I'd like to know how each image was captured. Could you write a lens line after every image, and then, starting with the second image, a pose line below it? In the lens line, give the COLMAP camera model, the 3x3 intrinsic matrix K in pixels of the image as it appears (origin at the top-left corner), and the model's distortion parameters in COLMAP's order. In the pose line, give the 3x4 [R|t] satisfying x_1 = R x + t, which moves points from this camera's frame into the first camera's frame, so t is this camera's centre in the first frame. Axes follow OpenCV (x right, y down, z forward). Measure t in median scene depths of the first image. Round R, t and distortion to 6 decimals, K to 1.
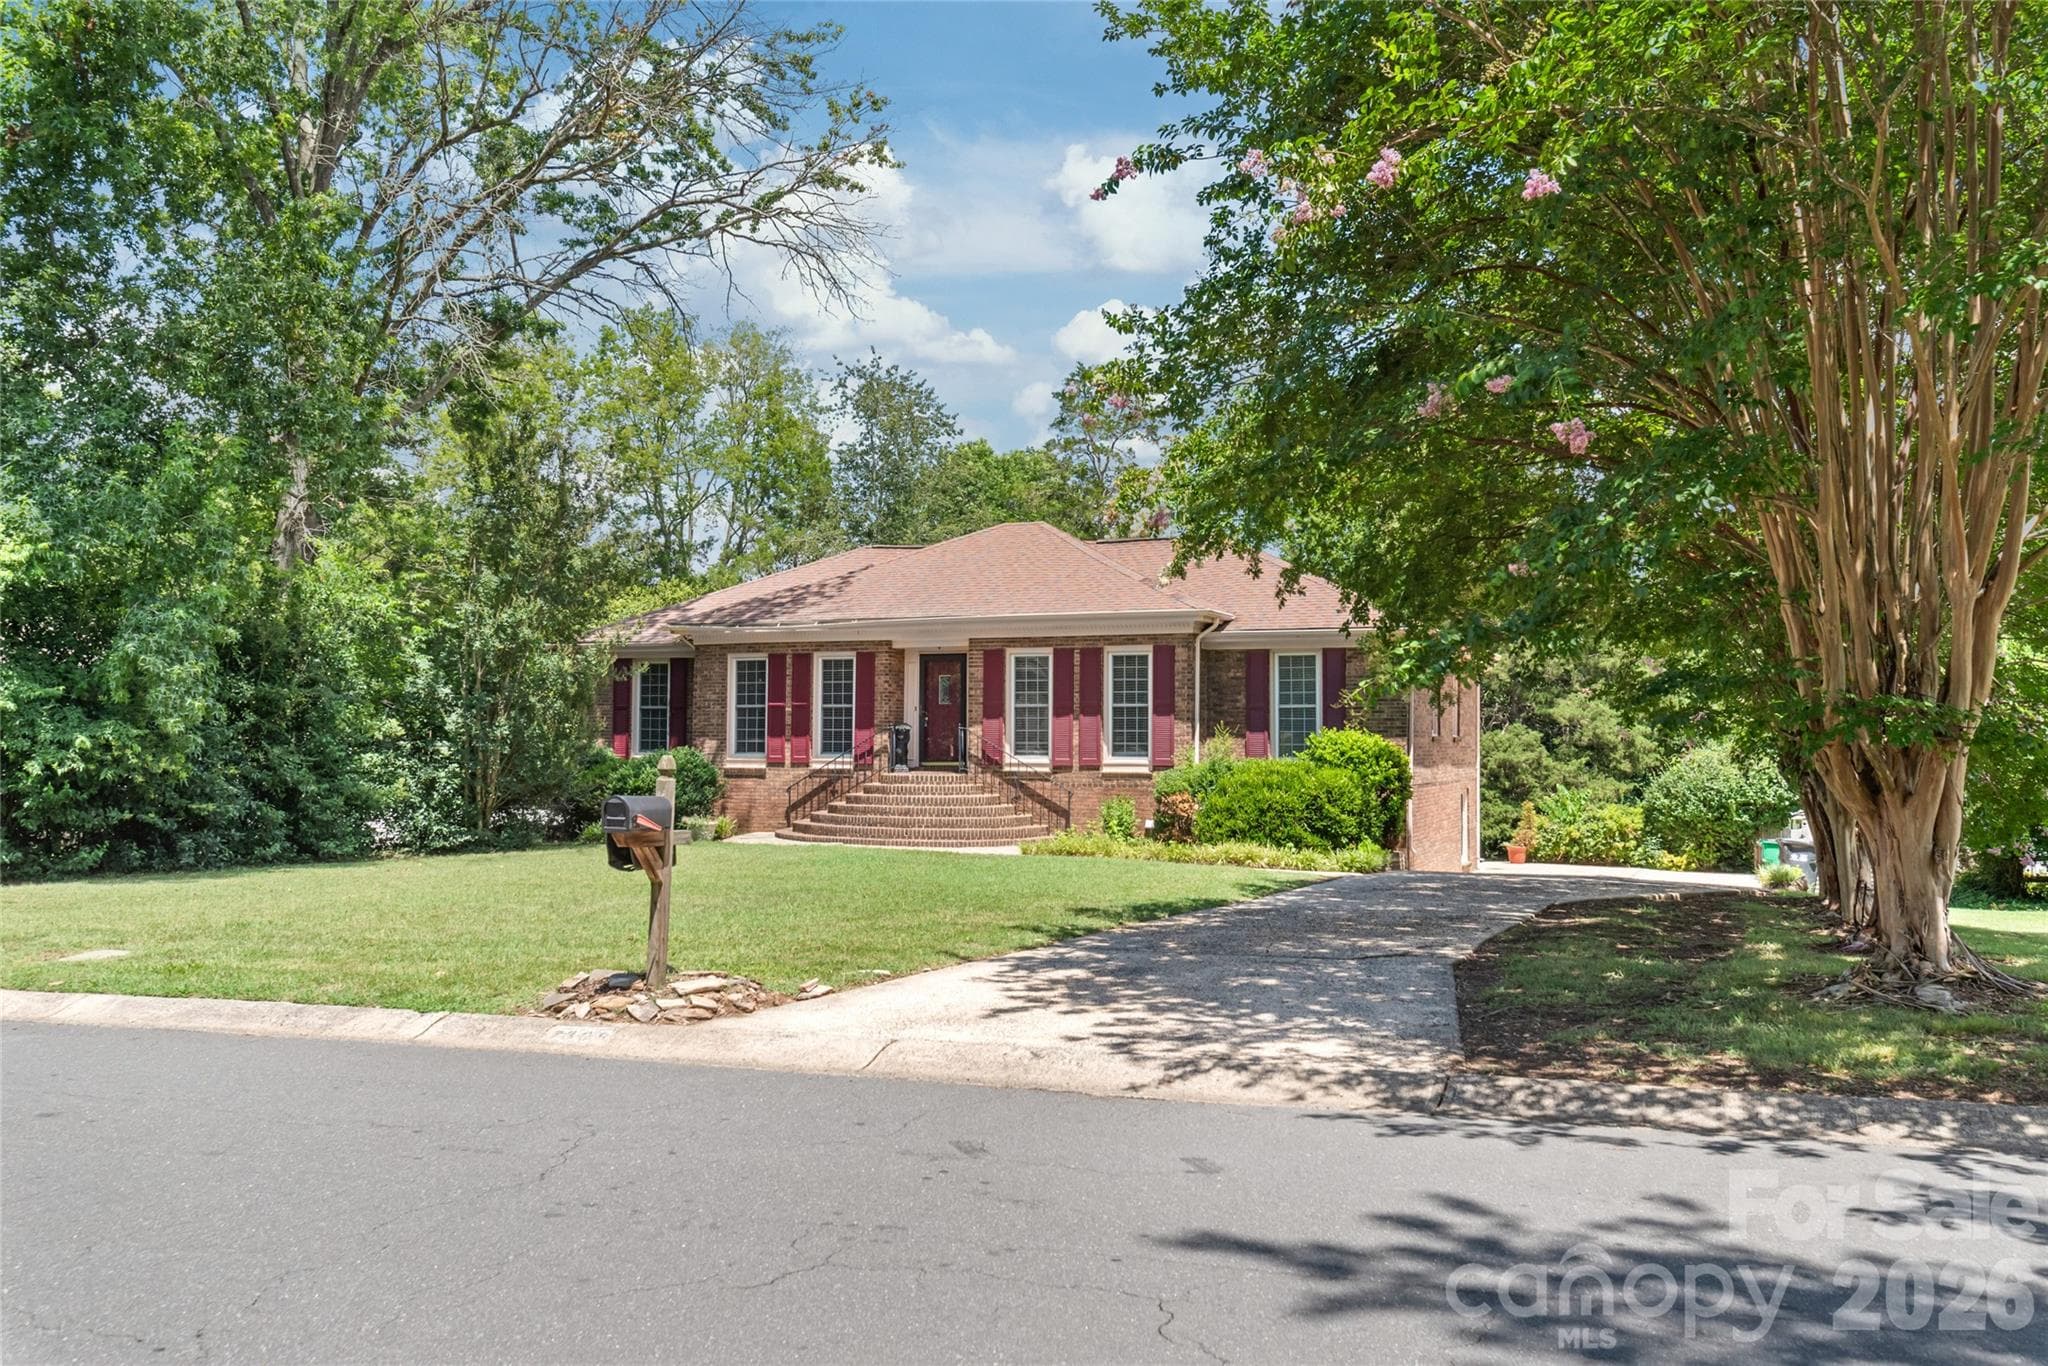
lens RADIAL K [[1815.8, 0, 1024.0], [0, 1815.8, 683.0], [0, 0, 1]] dist [-0.003715, -0.000418]
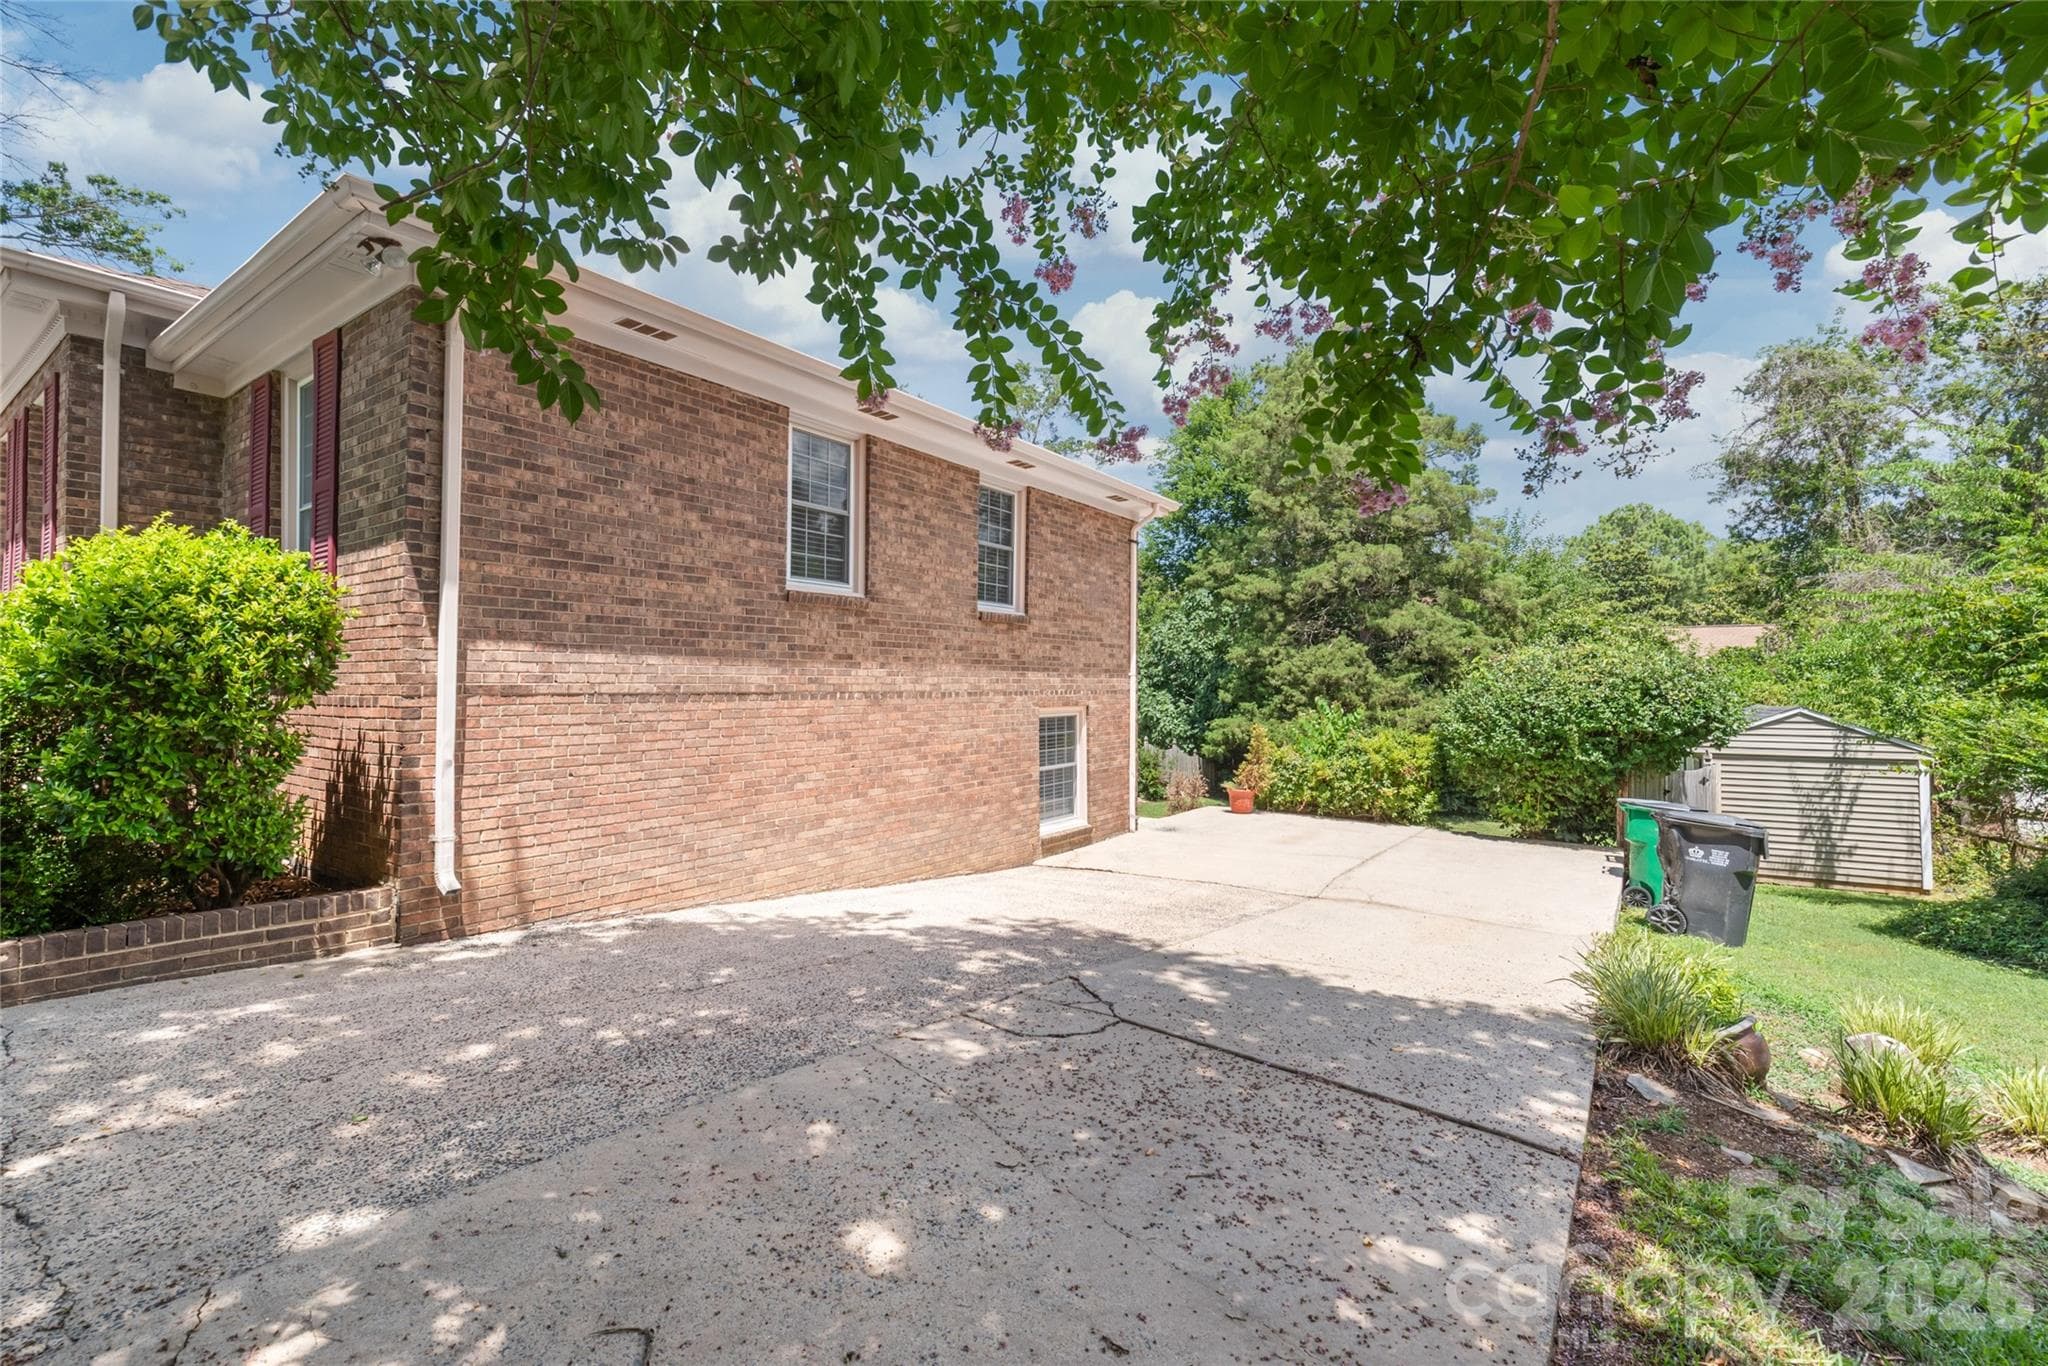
lens RADIAL K [[901.9, 0, 1024.0], [0, 901.9, 683.0], [0, 0, 1]] dist [-0.000547, -0.000041]
pose [[0.973690, -0.005527, -0.227808, 0.271994], [0.012212, 0.999535, 0.027947, 0.038604], [0.227548, -0.029994, 0.973305, 0.647265]]
